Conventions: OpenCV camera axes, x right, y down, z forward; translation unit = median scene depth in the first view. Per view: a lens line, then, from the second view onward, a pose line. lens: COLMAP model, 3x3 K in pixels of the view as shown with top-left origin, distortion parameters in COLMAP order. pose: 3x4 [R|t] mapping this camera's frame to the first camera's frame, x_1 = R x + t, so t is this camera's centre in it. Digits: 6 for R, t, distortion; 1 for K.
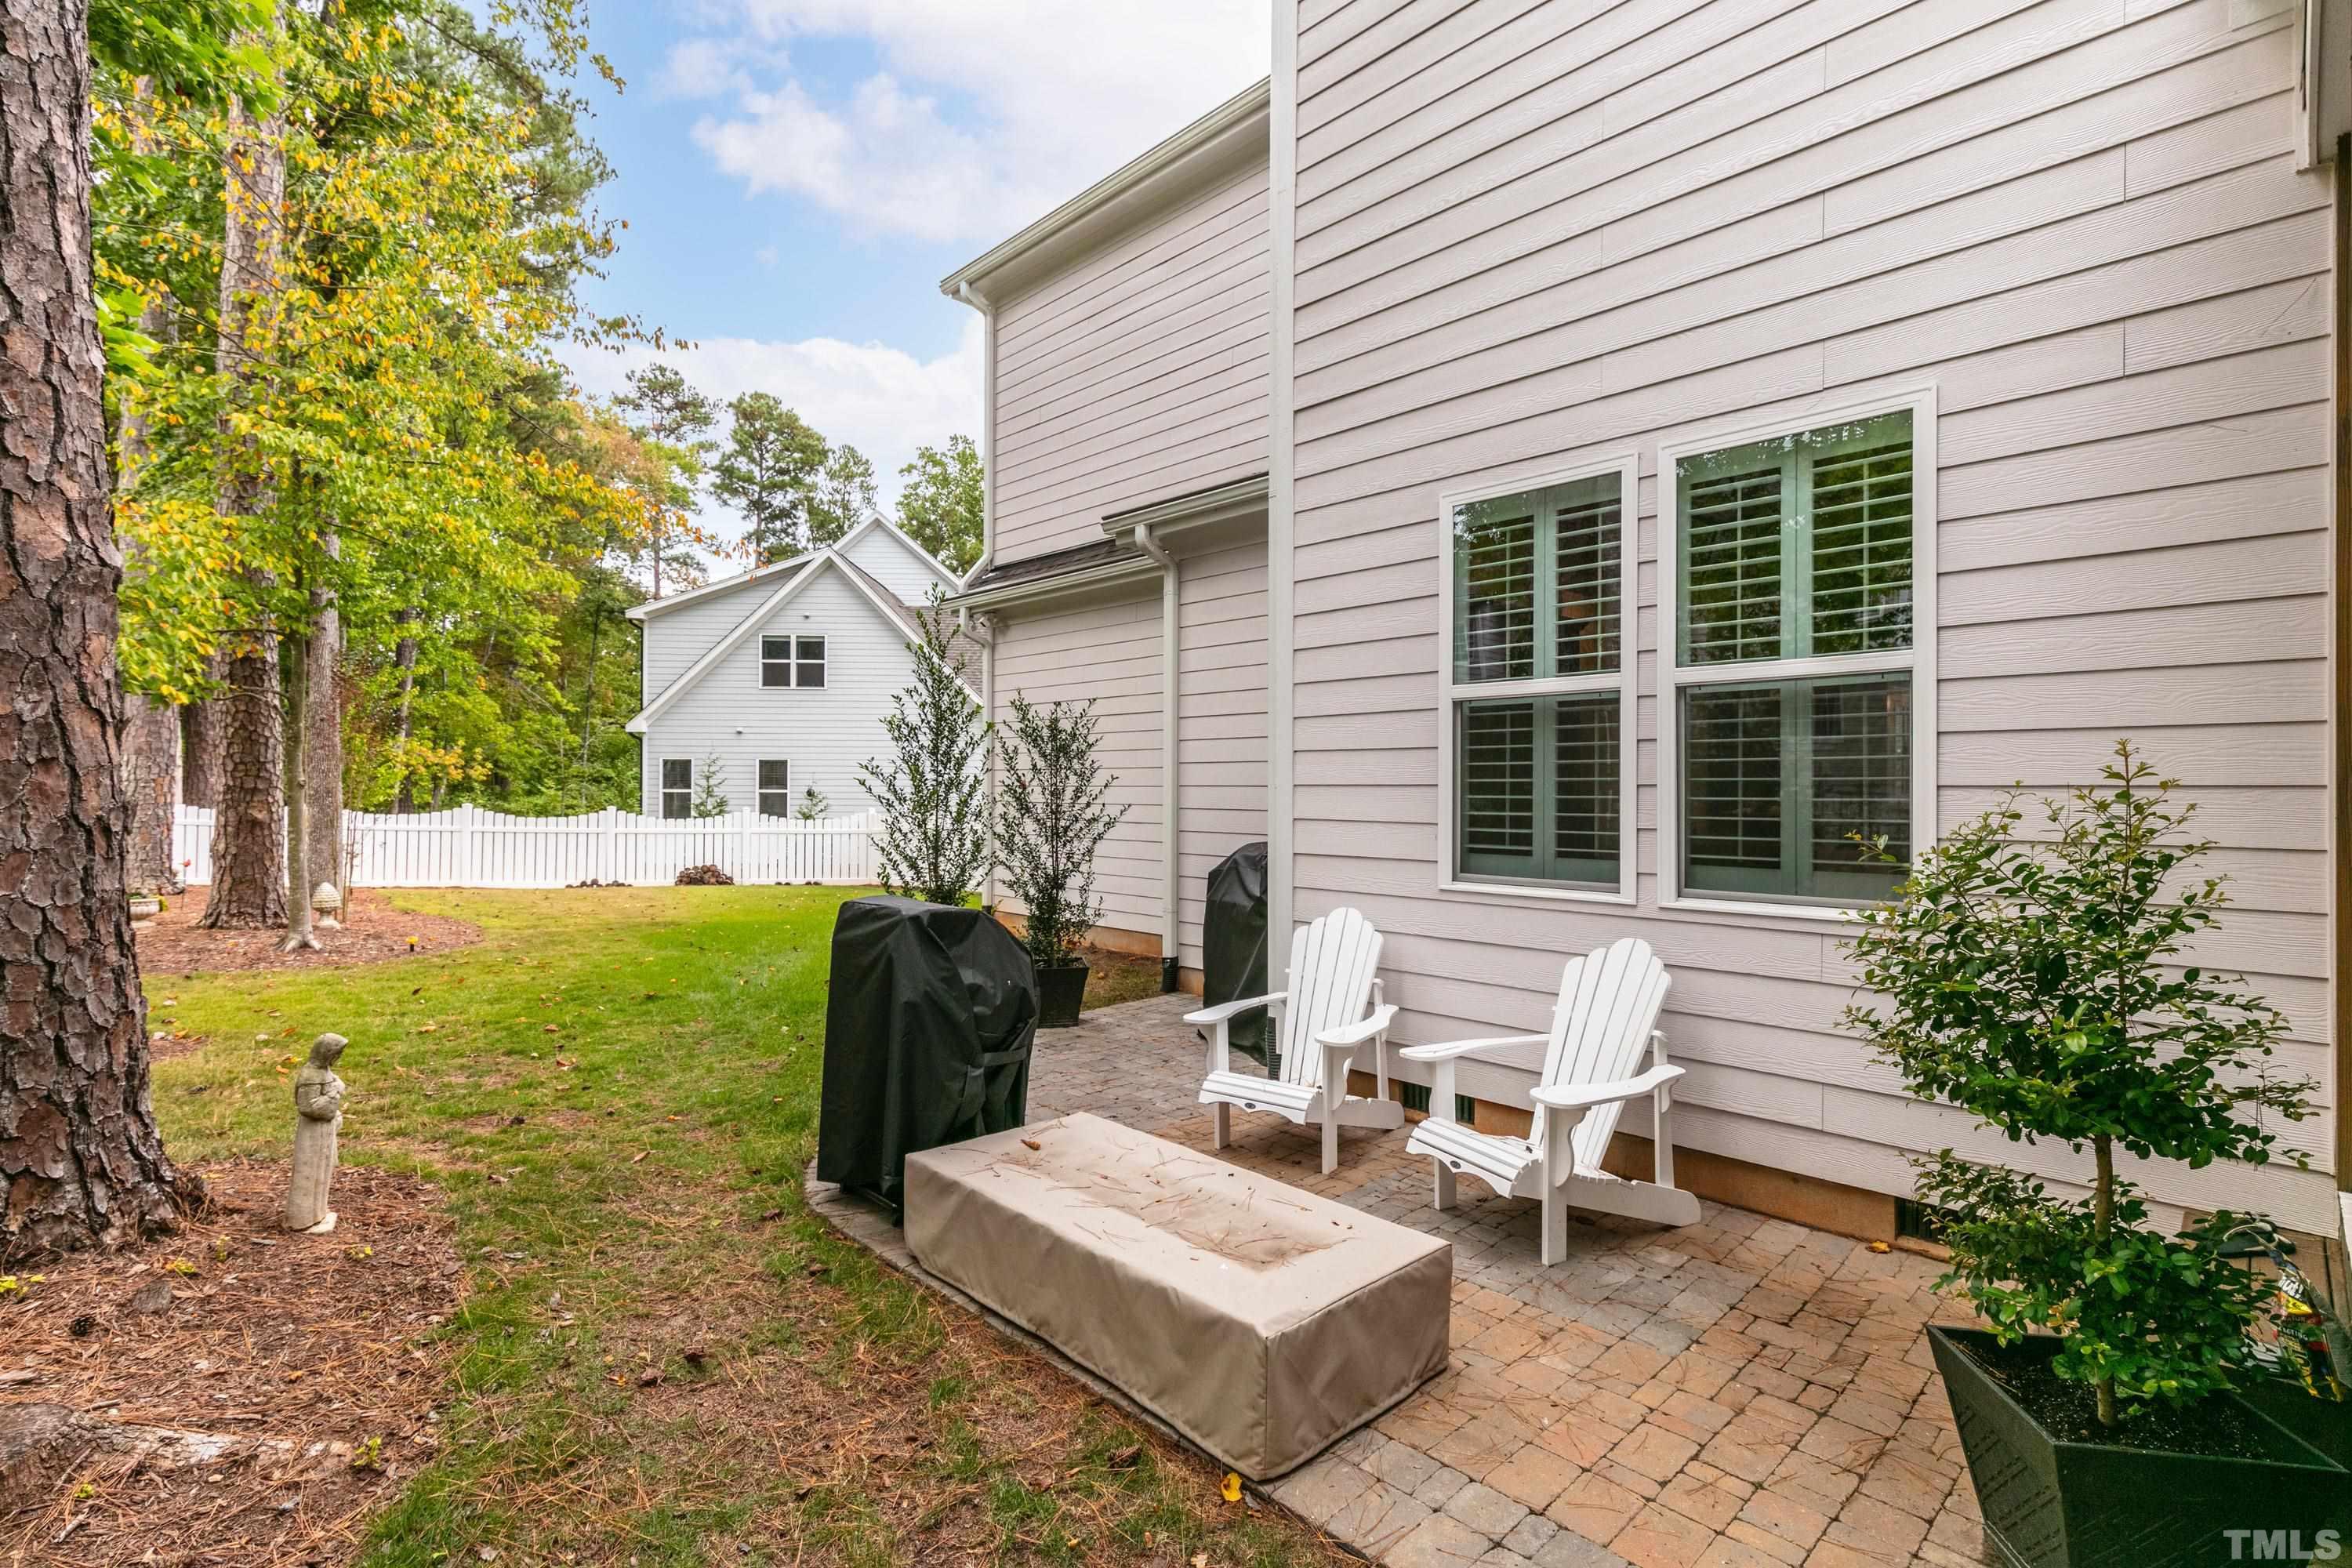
lens RADIAL K [[1064.1, 0, 1176.0], [0, 1064.1, 784.0], [0, 0, 1]] dist [0.001895, 0.000134]
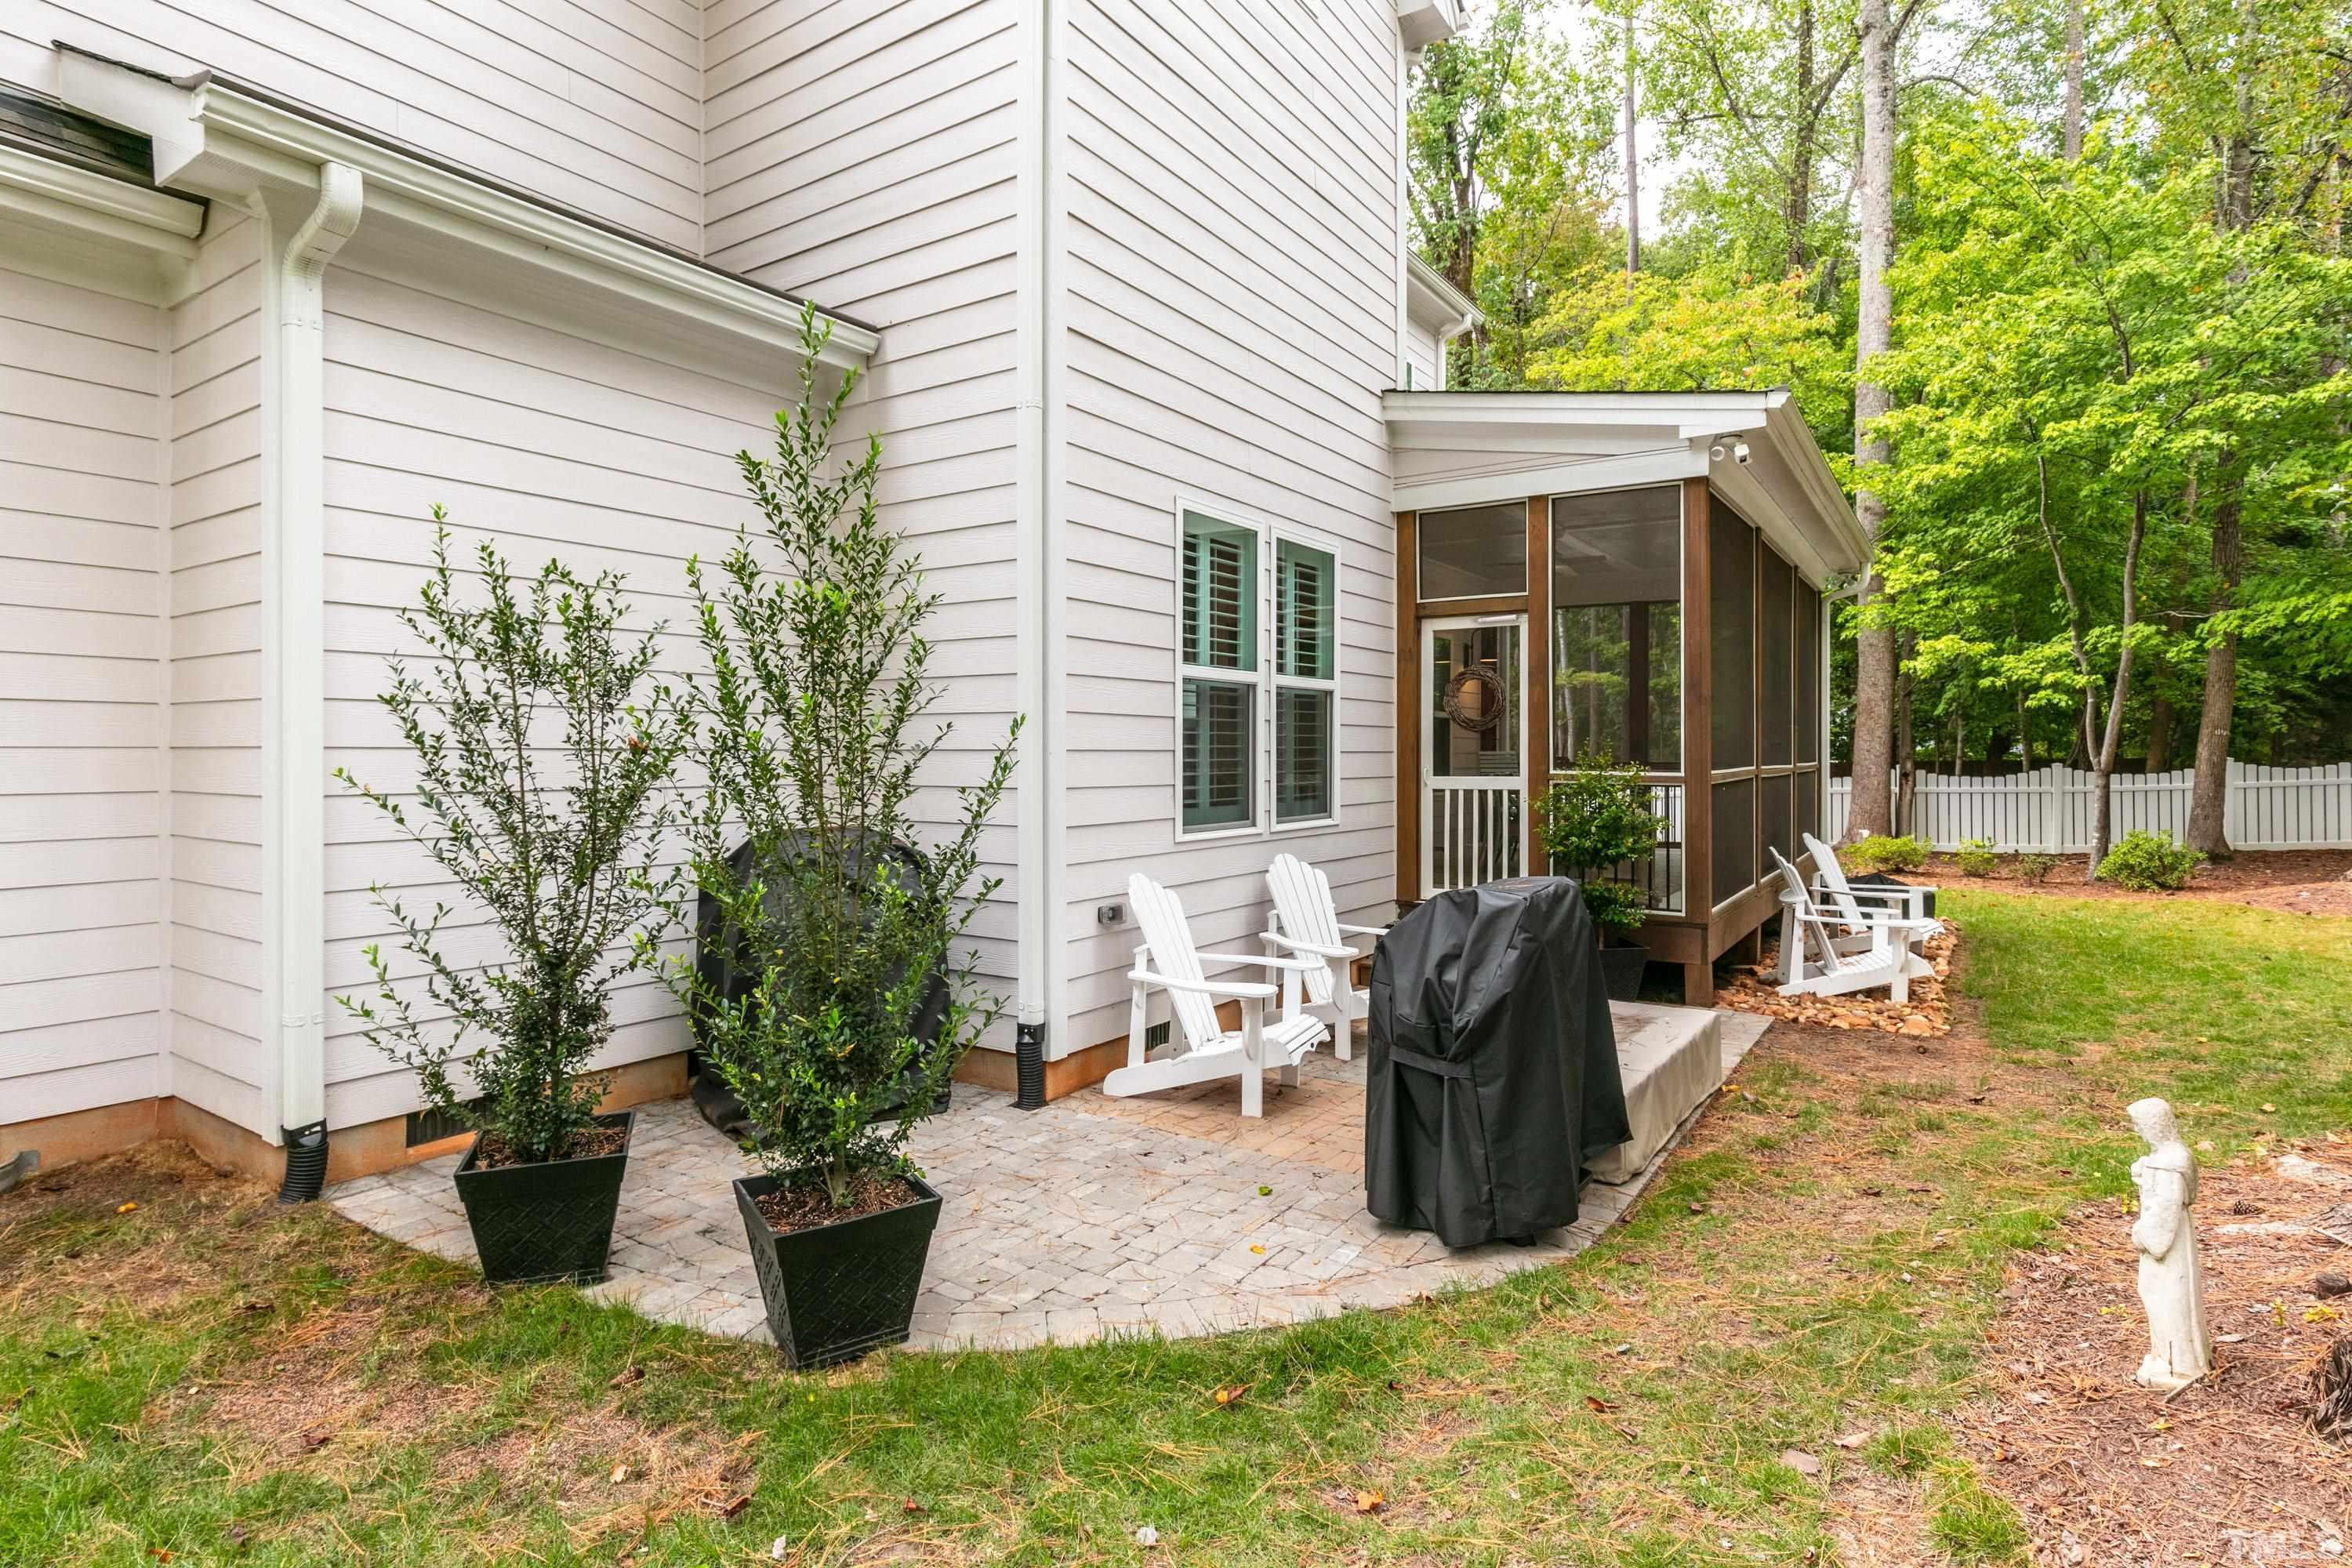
lens RADIAL K [[1201.5, 0, 1179.4], [0, 1201.5, 753.4], [0, 0, 1]] dist [-0.000431, -0.000057]
pose [[-0.206006, 0.000252, 0.978551, -1.092456], [0.001054, 0.999999, -0.000036, 0.004270], [-0.978550, 0.001024, -0.206006, 1.368765]]
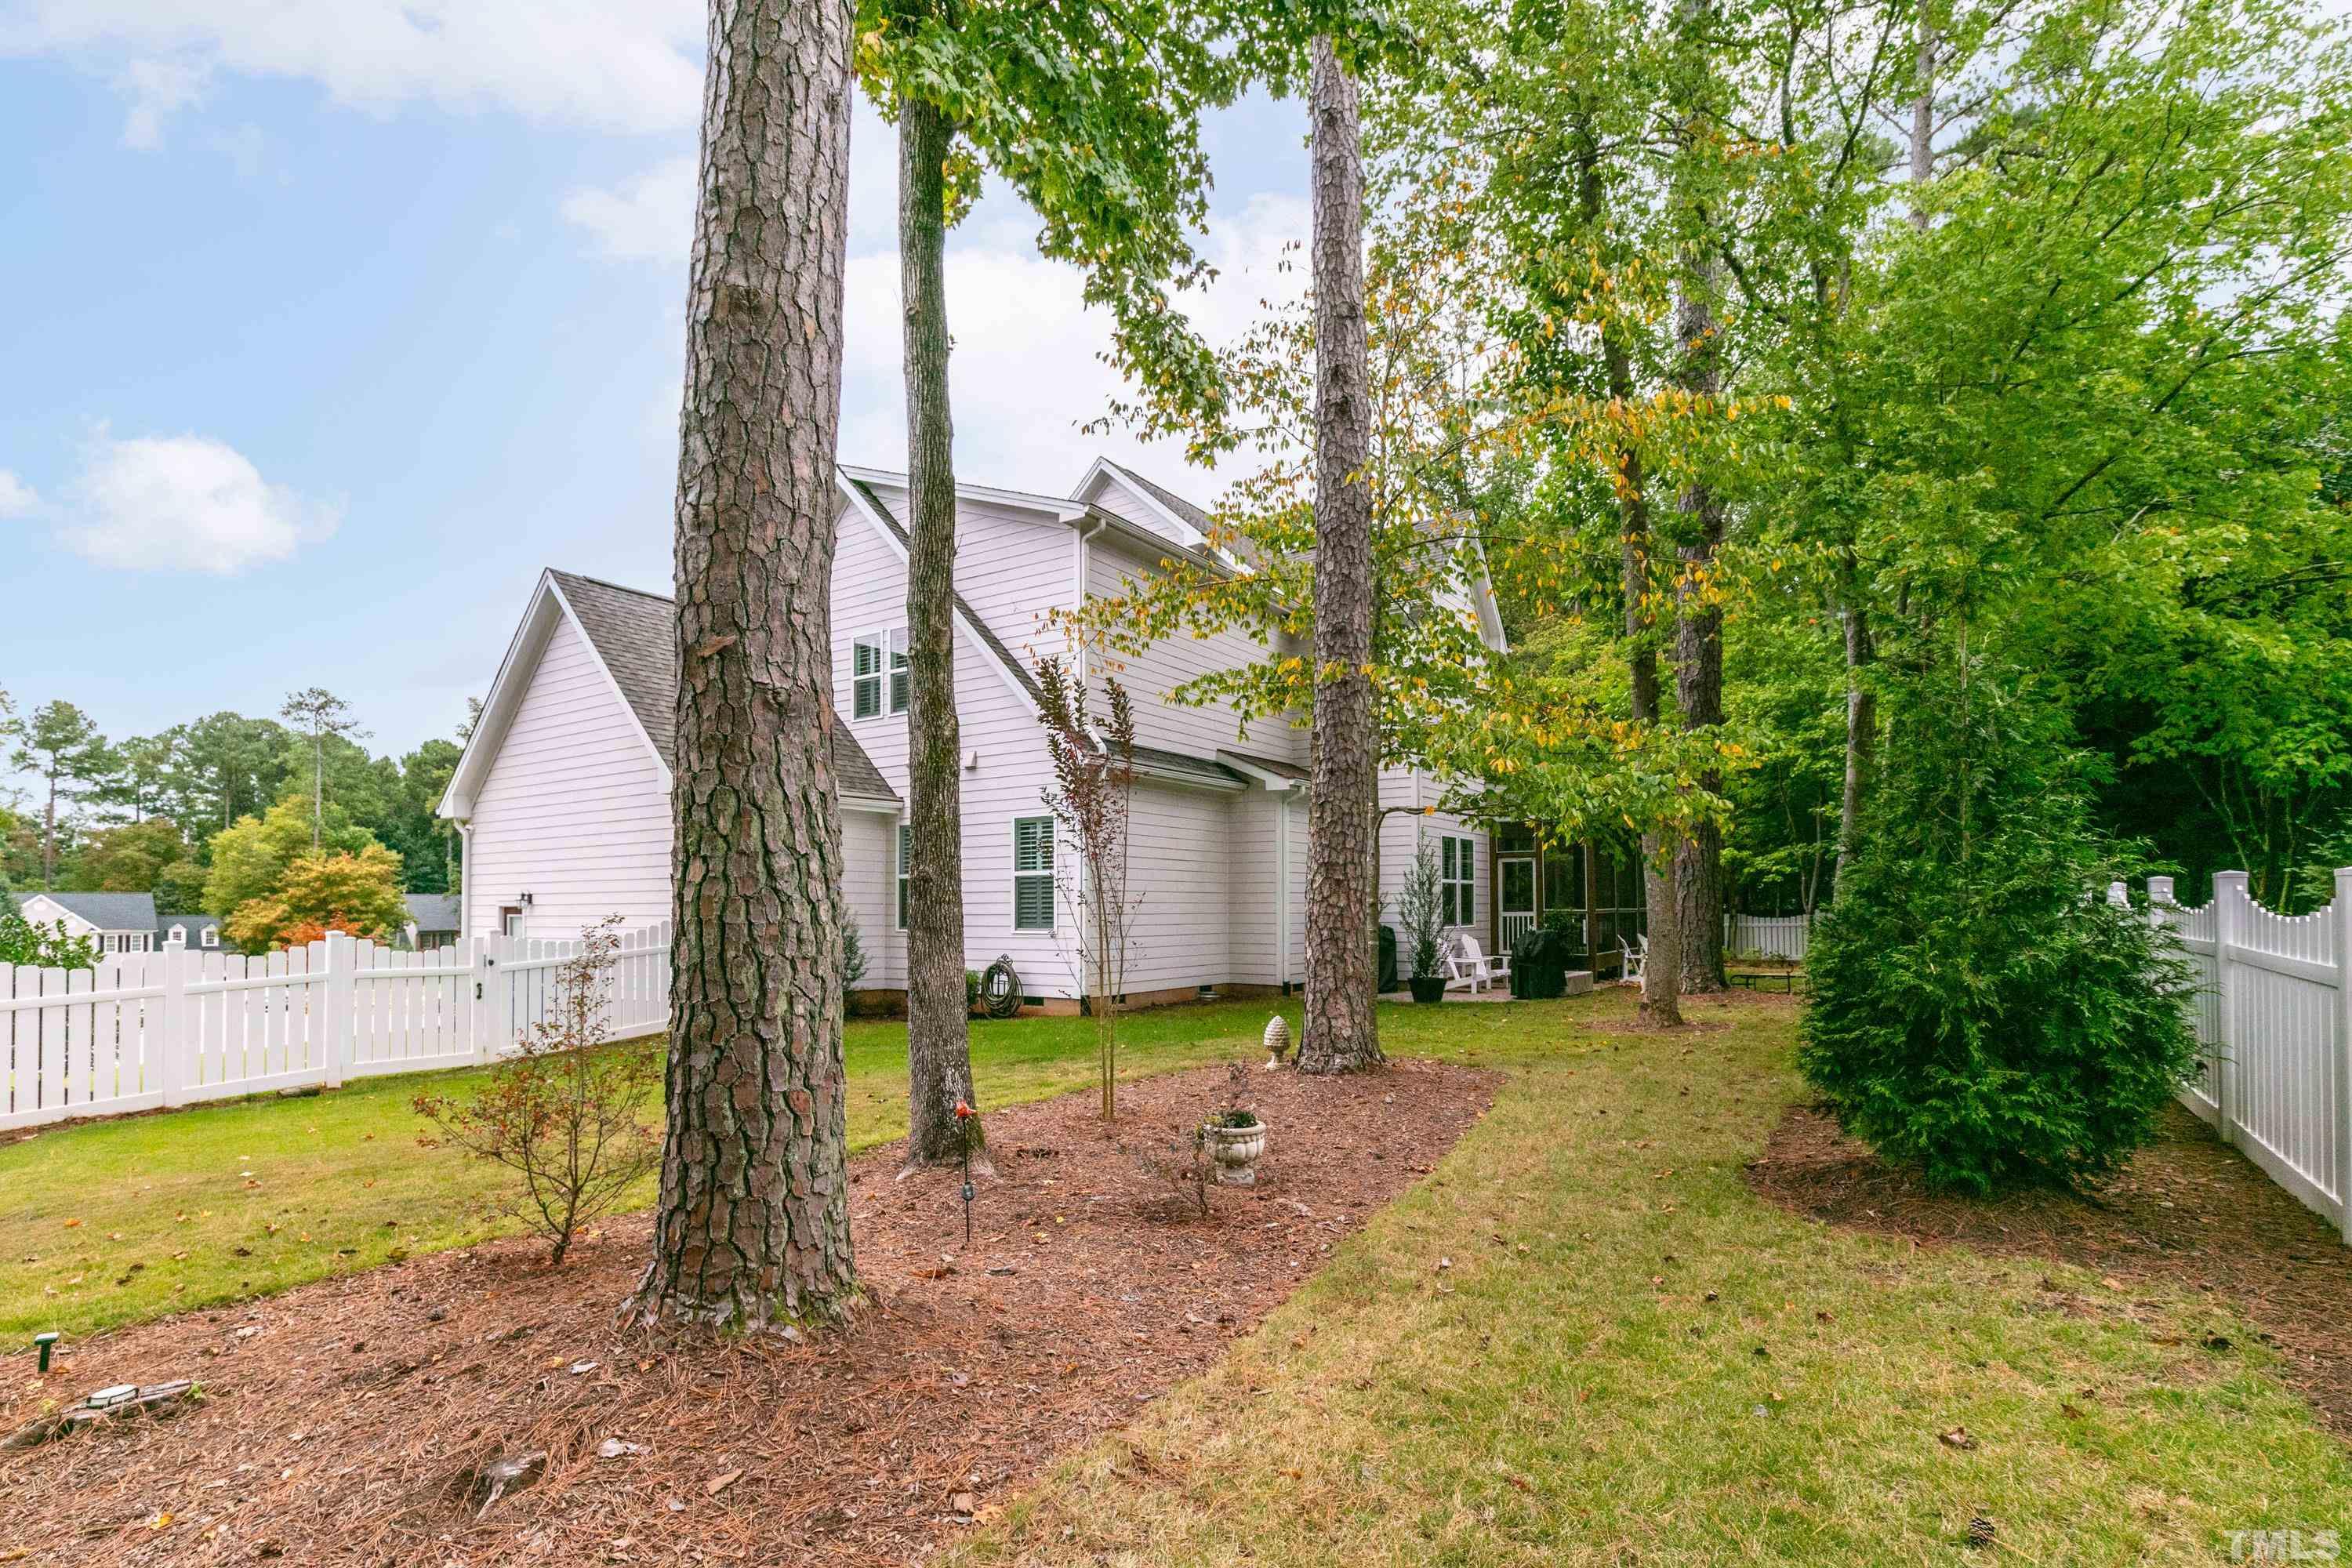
lens RADIAL K [[1077.5, 0, 1175.1], [0, 1077.5, 803.2], [0, 0, 1]] dist [-0.000853, 0.000020]
pose [[-0.189894, 0.091388, 0.977542, -3.983578], [0.000432, 0.995666, -0.092998, 0.003337], [-0.981805, -0.017238, -0.189110, 3.047471]]
